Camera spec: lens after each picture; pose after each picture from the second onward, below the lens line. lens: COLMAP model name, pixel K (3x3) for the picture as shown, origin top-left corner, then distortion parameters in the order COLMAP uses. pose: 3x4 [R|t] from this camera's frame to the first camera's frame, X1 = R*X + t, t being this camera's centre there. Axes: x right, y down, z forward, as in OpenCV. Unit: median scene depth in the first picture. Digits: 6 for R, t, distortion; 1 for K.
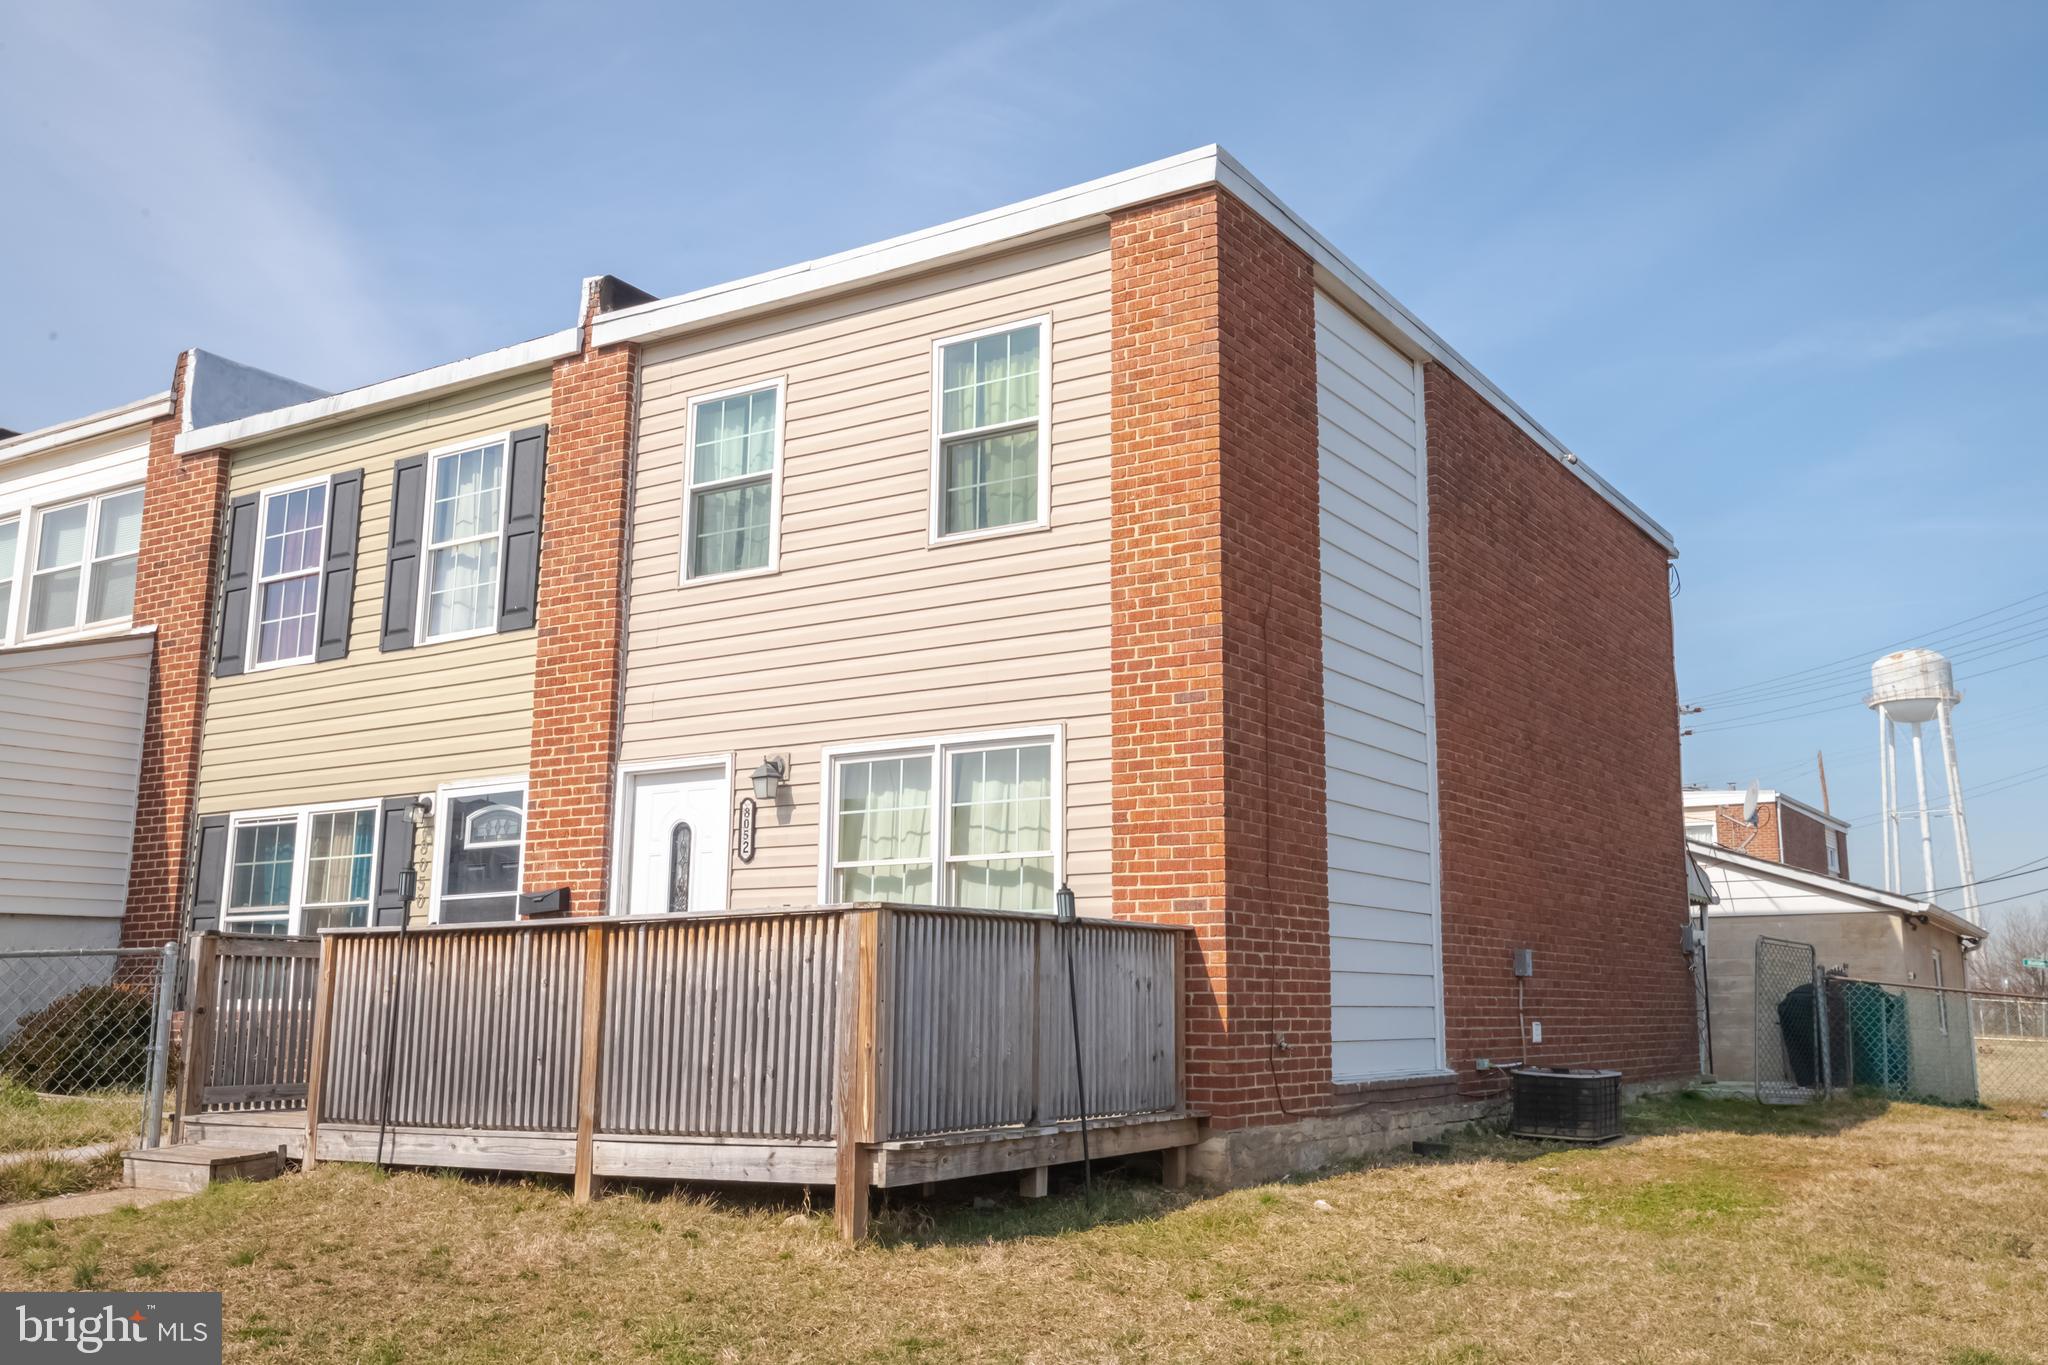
lens RADIAL K [[1826.8, 0, 1102.3], [0, 1826.8, 635.5], [0, 0, 1]] dist [0.016830, -0.001964]
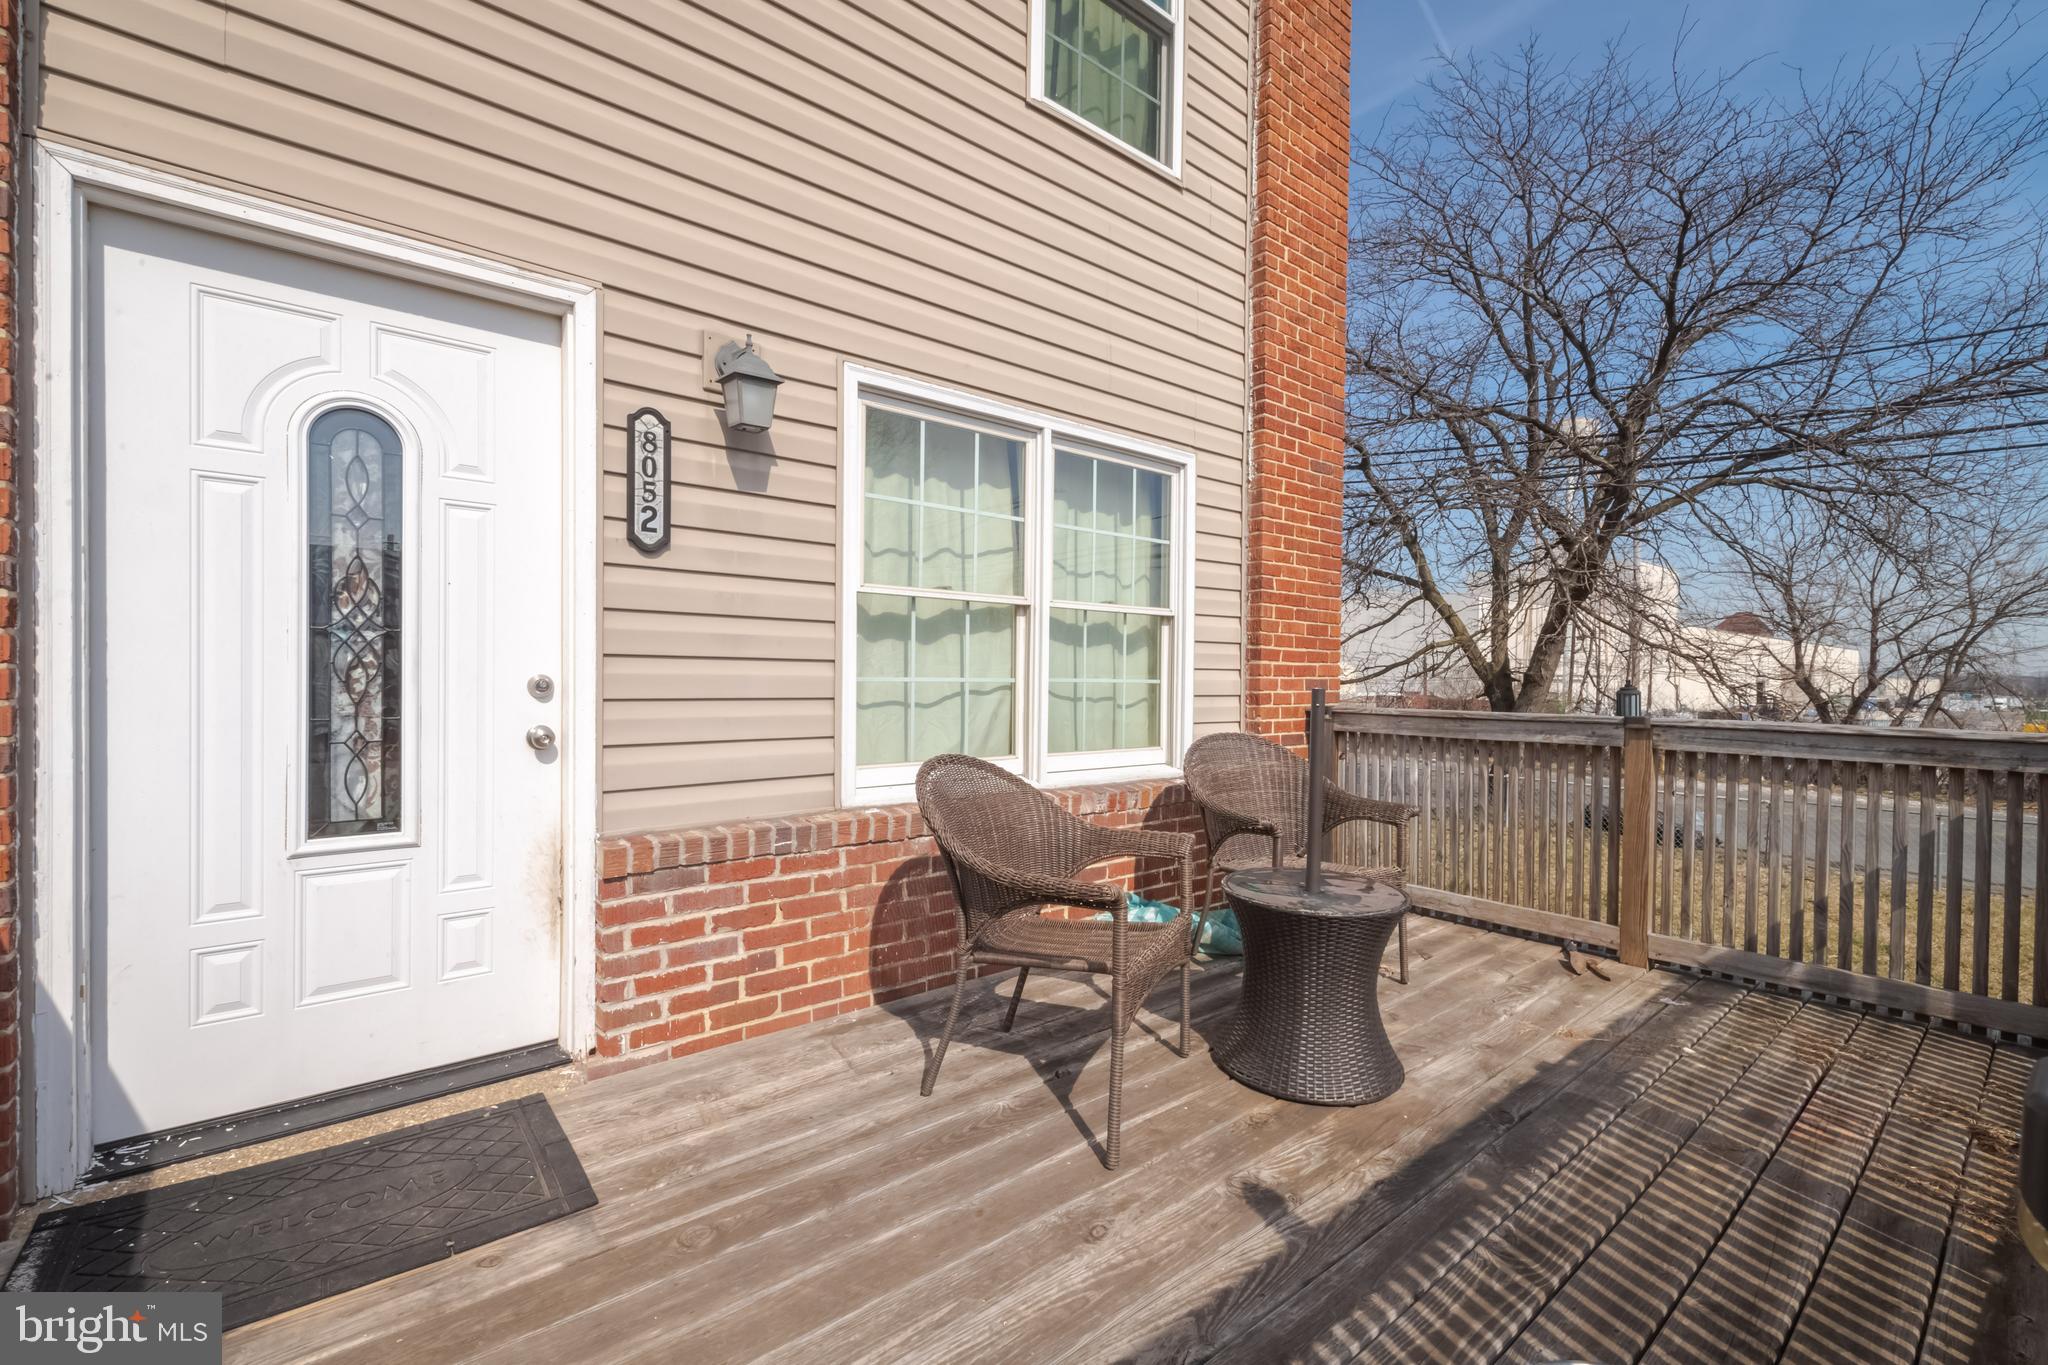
lens RADIAL K [[838.2, 0, 1024.0], [0, 838.2, 682.5], [0, 0, 1]] dist [0.024262, -0.009703]
pose [[0.350407, -0.002955, 0.936593, -0.337741], [-0.199537, 0.976802, 0.077735, 0.113685], [-0.915096, -0.214123, 0.341688, 0.788279]]
